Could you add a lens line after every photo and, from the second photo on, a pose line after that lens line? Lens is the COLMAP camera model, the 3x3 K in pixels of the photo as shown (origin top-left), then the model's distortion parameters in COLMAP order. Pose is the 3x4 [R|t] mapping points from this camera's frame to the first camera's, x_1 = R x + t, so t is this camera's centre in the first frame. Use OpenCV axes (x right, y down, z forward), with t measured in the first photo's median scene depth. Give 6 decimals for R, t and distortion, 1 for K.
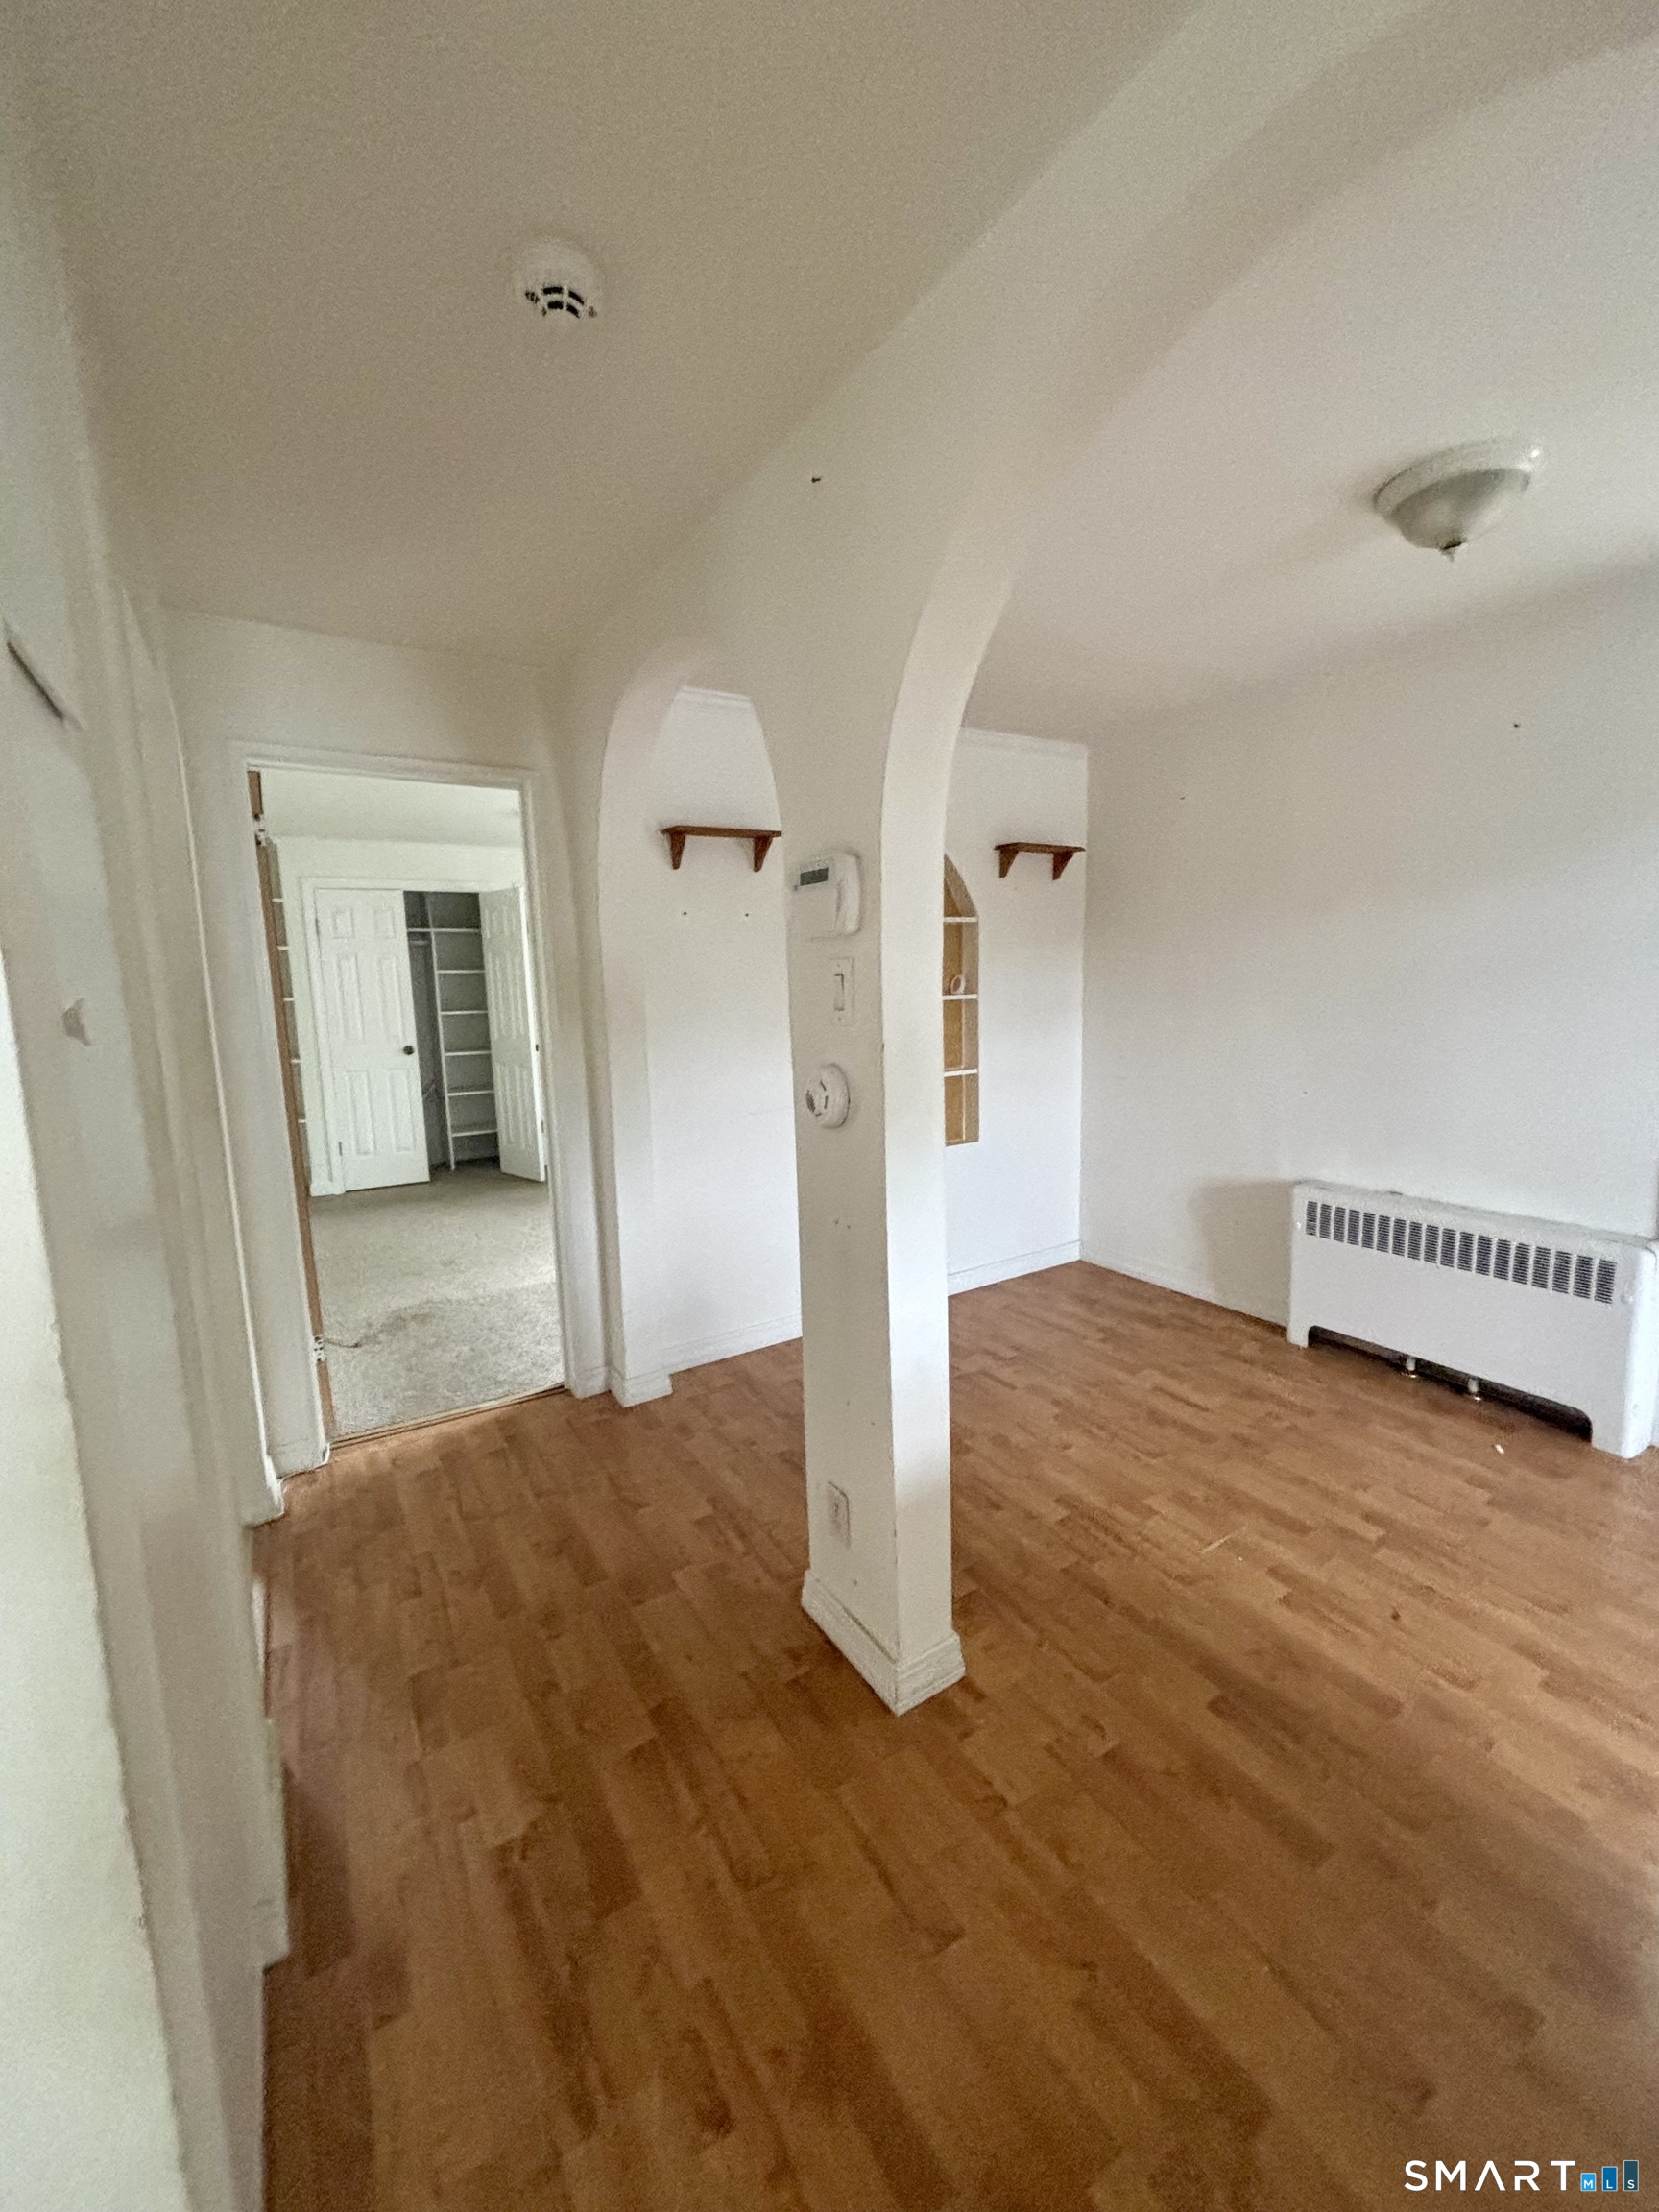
lens RADIAL K [[892.0, 0, 844.2], [0, 892.0, 1101.9], [0, 0, 1]] dist [-0.002001, 0.001026]
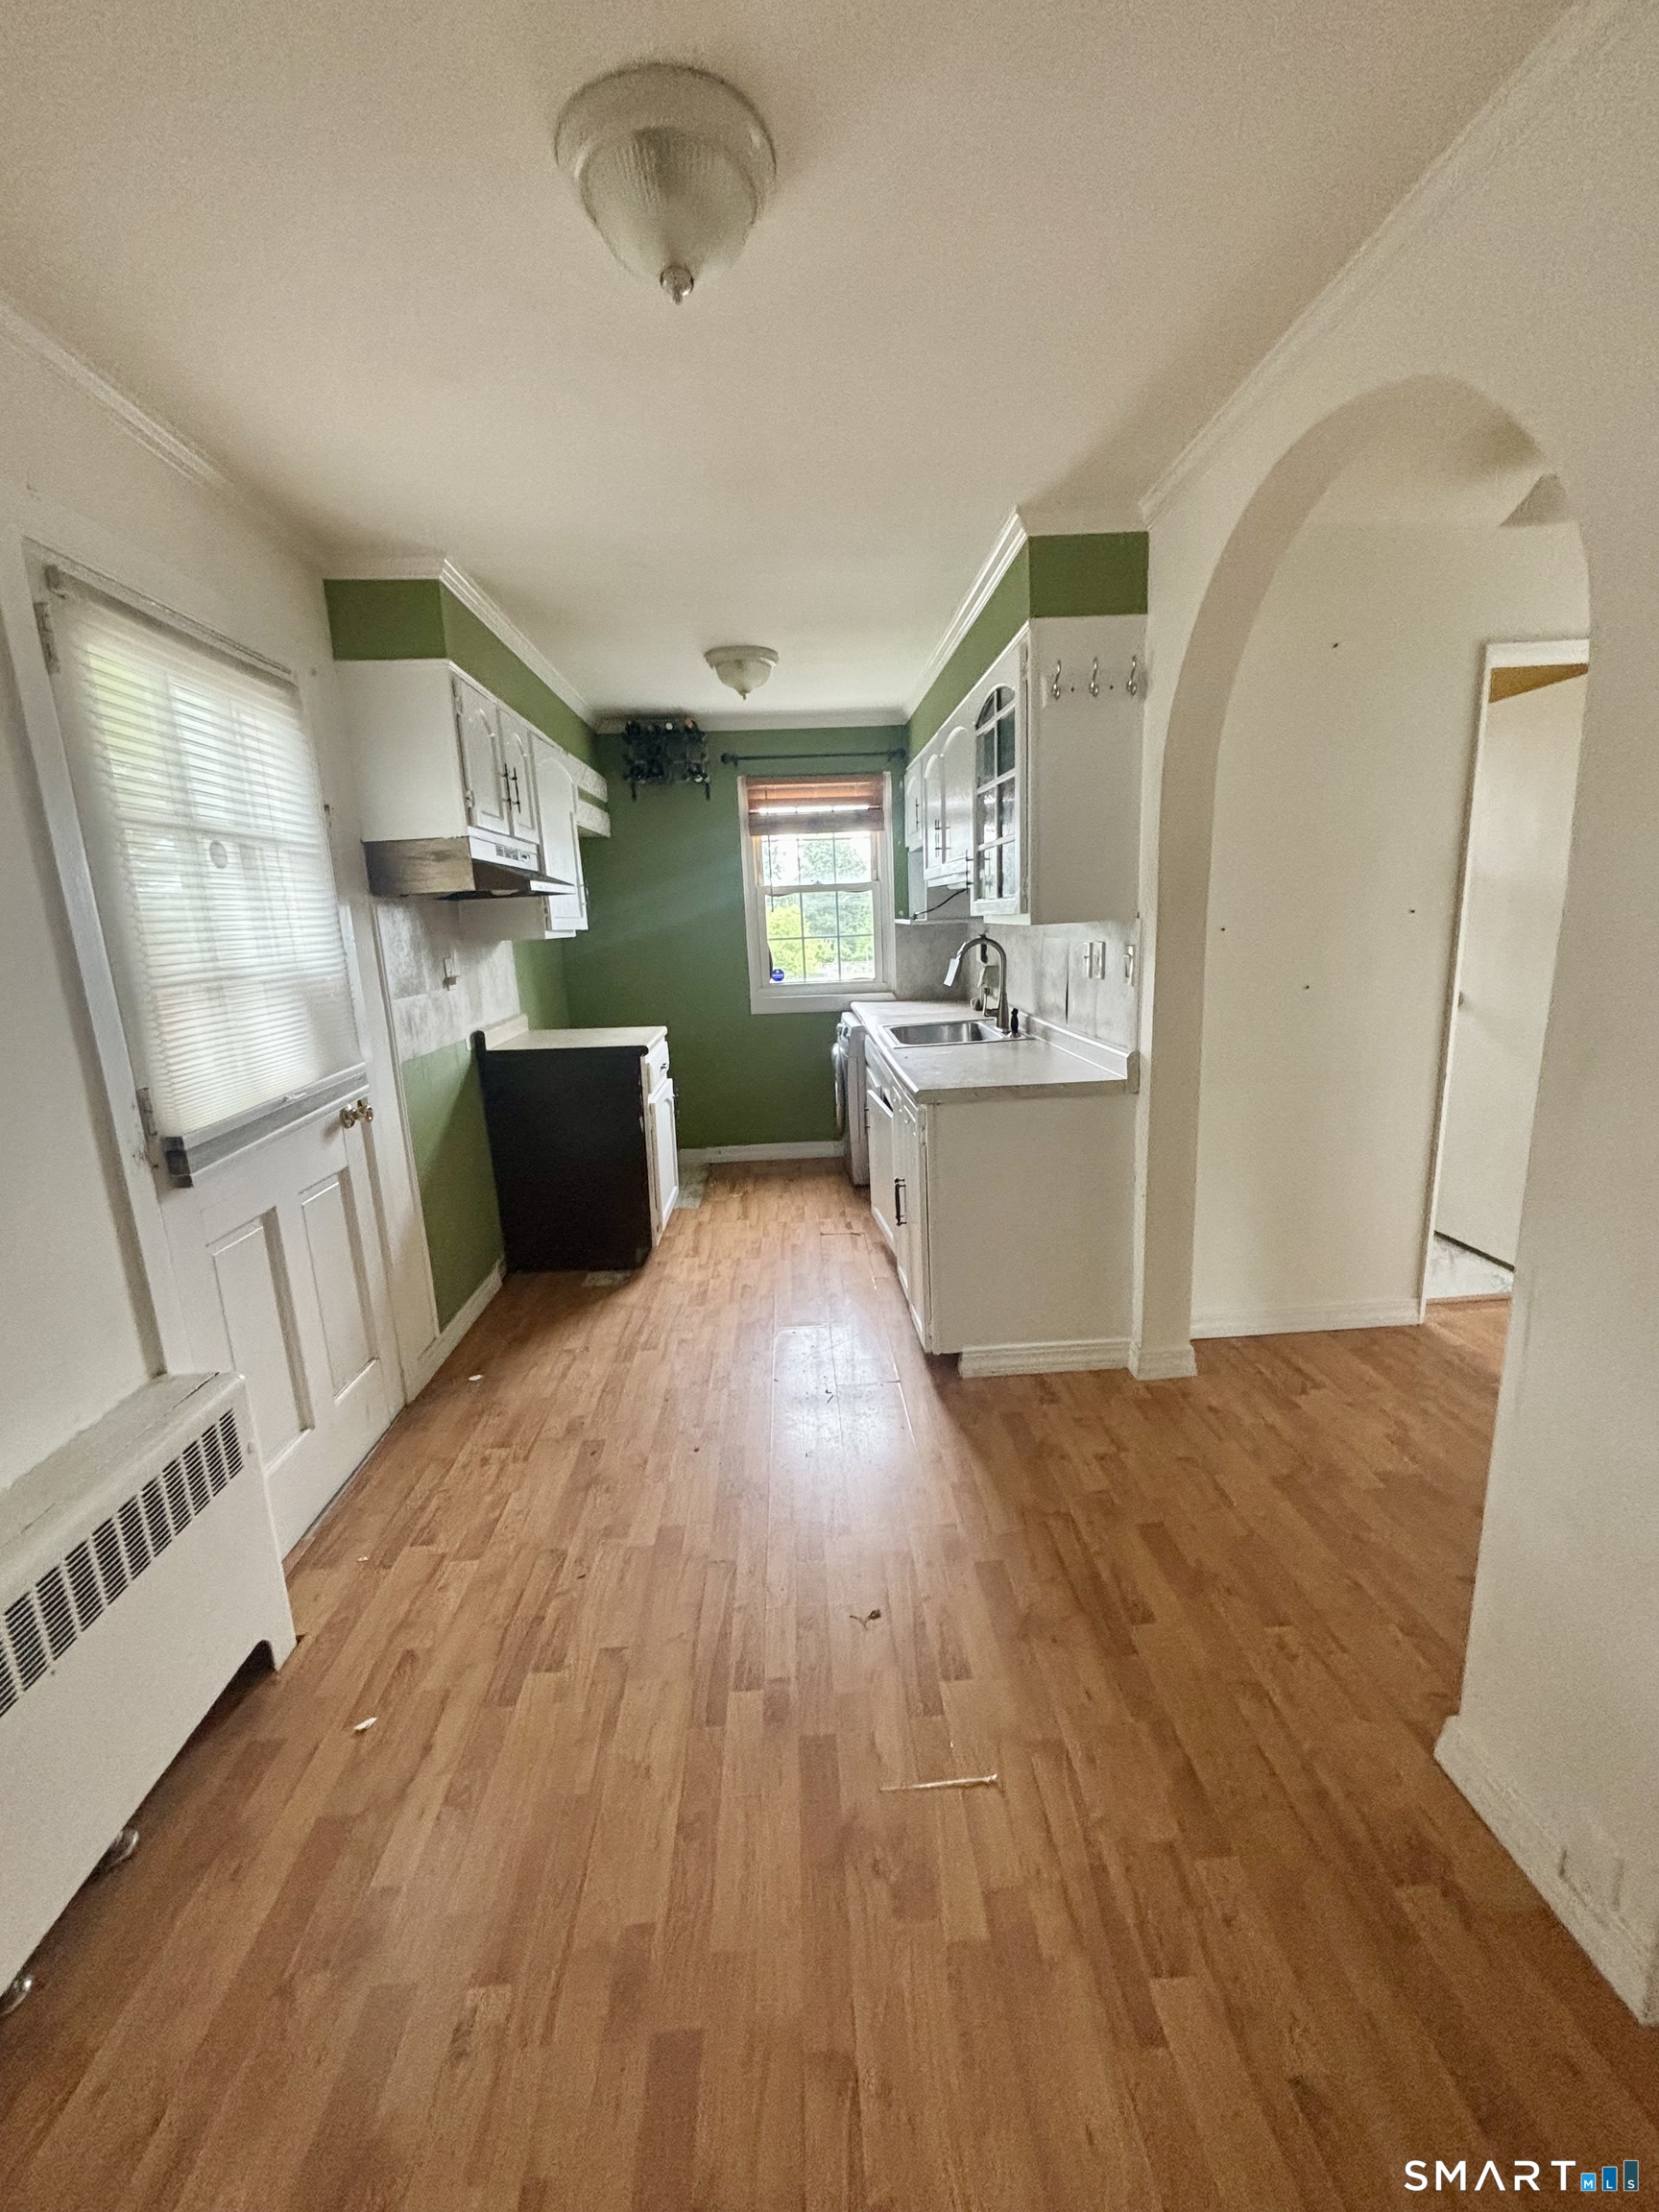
lens RADIAL K [[892.0, 0, 832.6], [0, 892.0, 1101.8], [0, 0, 1]] dist [-0.002001, 0.001026]
pose [[-0.868713, -0.040826, 0.493631, 0.154953], [0.132266, 0.941288, 0.310617, -0.160312], [-0.477330, 0.335128, -0.812309, 1.139482]]
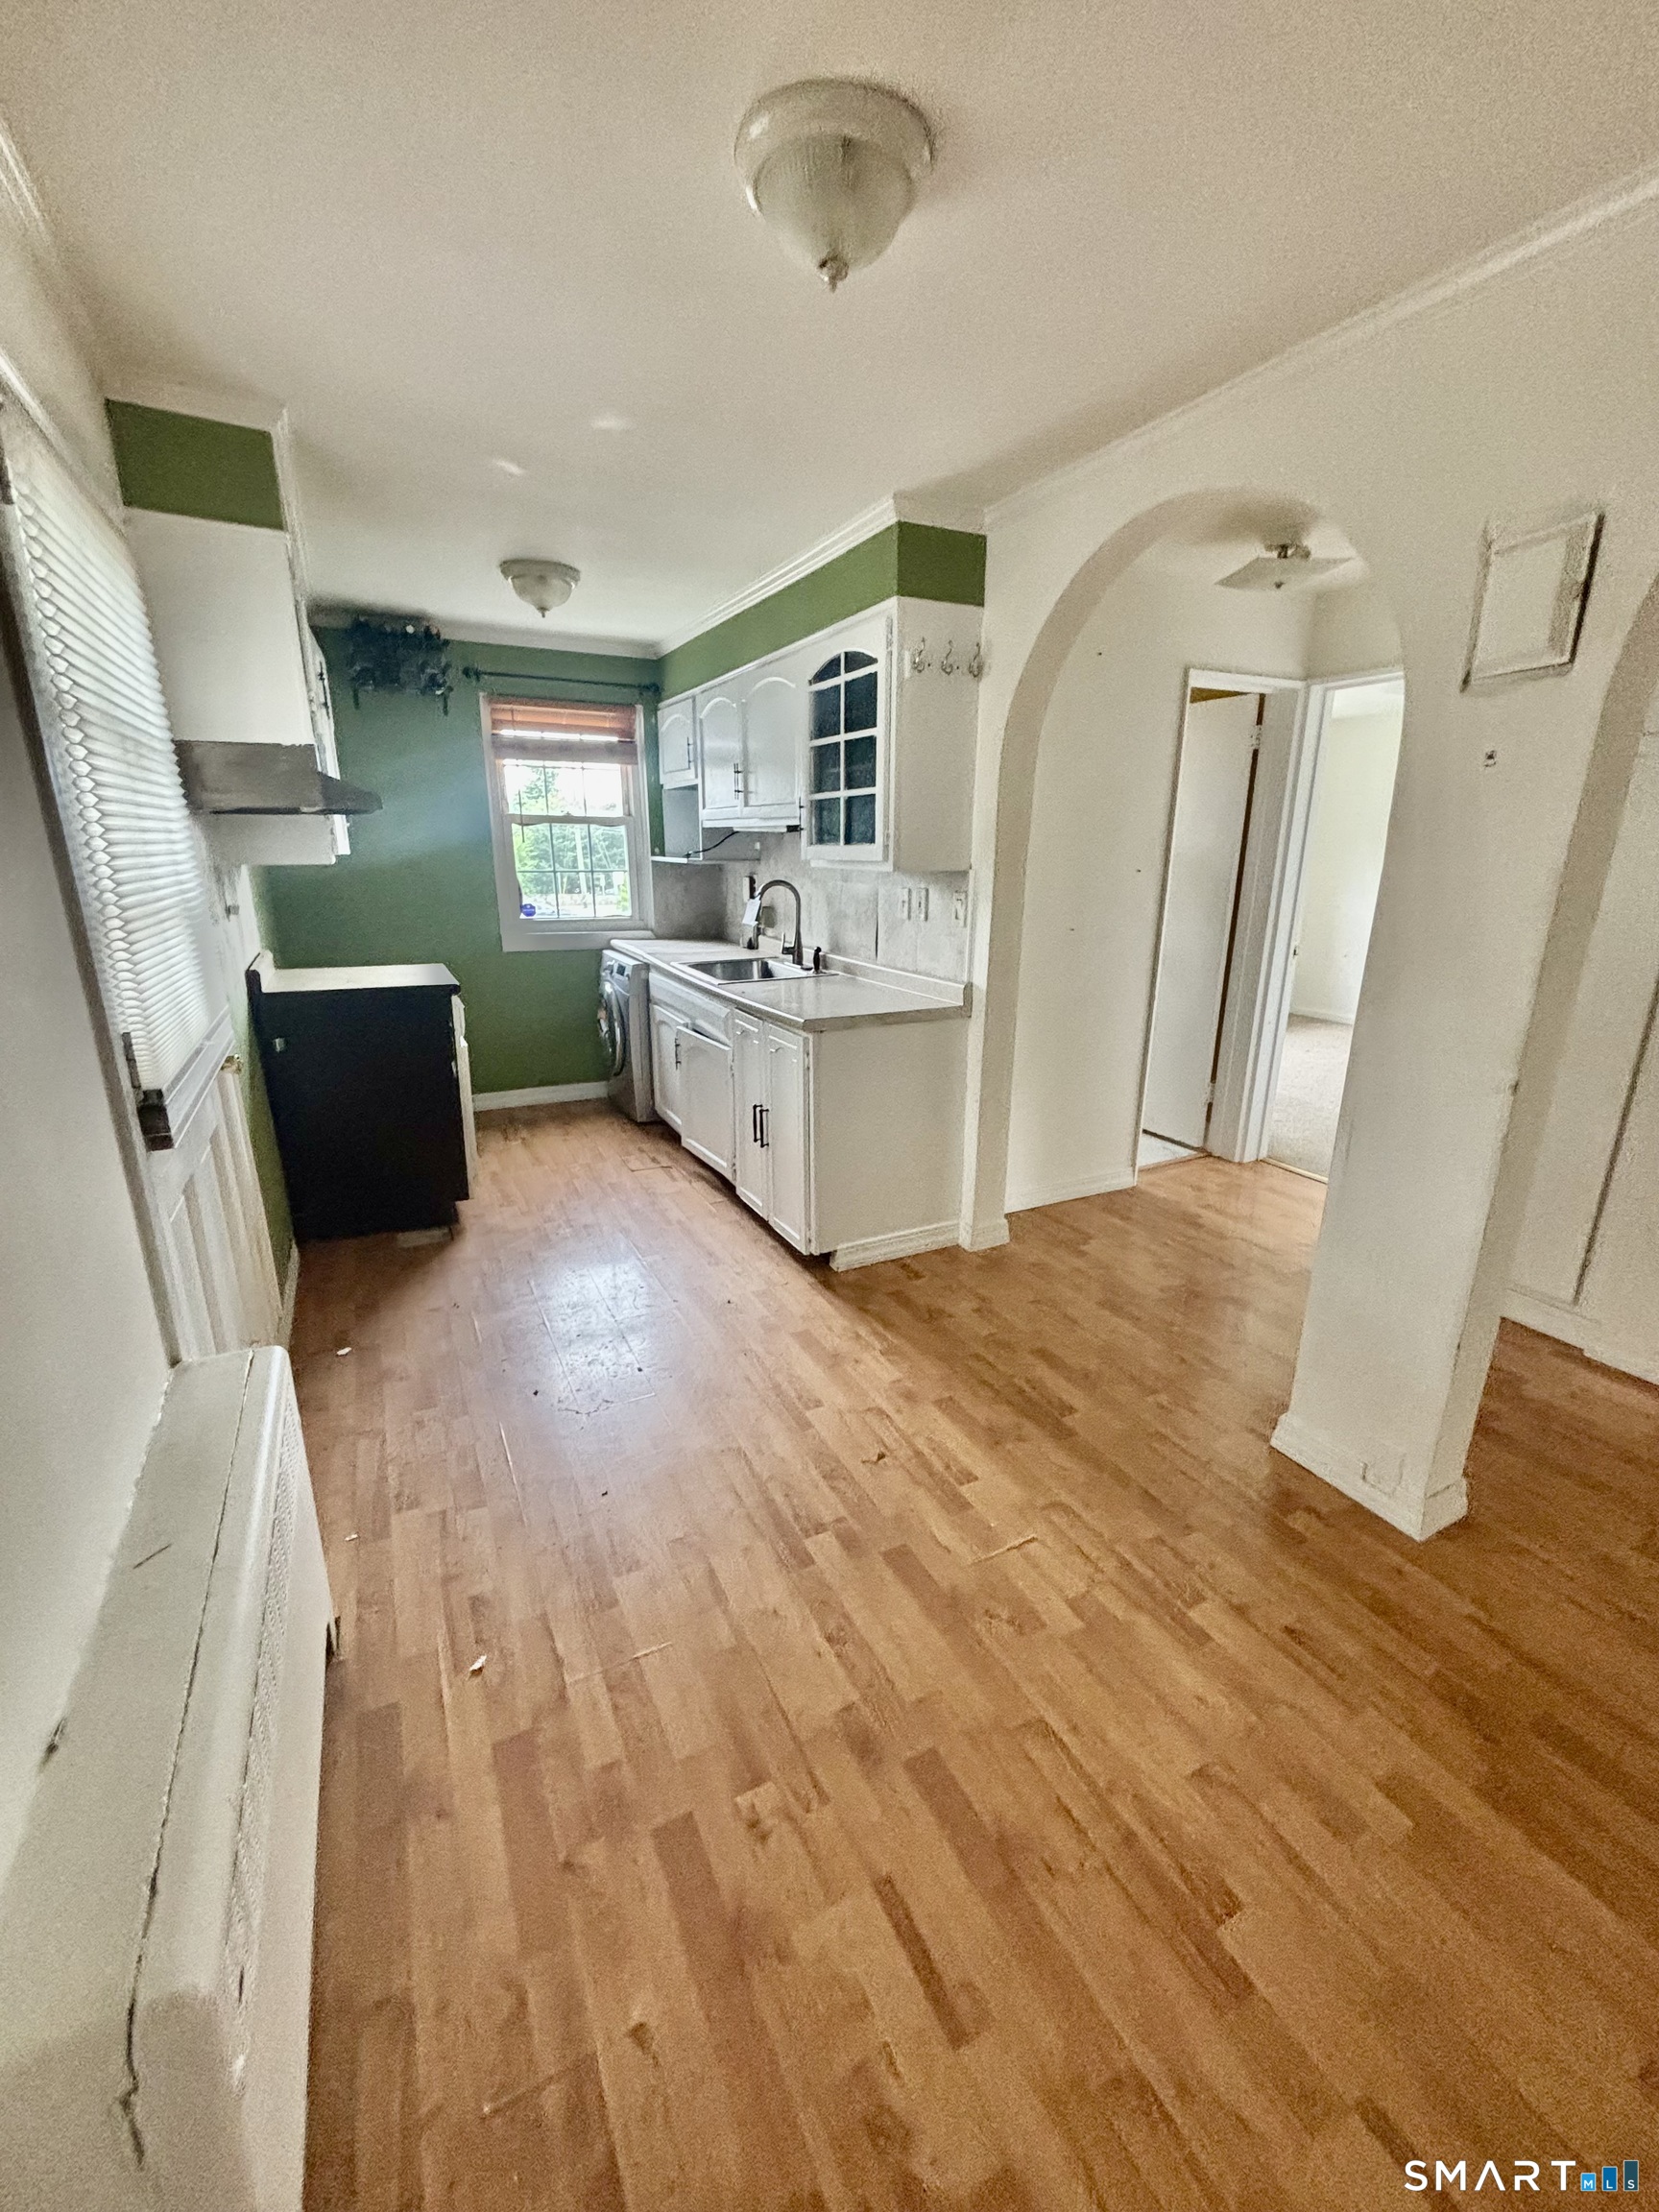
lens RADIAL K [[892.0, 0, 833.2], [0, 892.0, 1104.0], [0, 0, 1]] dist [-0.002001, 0.001026]
pose [[-0.995432, -0.007545, 0.095179, 0.410245], [0.032150, 0.912166, 0.408557, -0.201450], [-0.089902, 0.409750, -0.907757, 1.308815]]
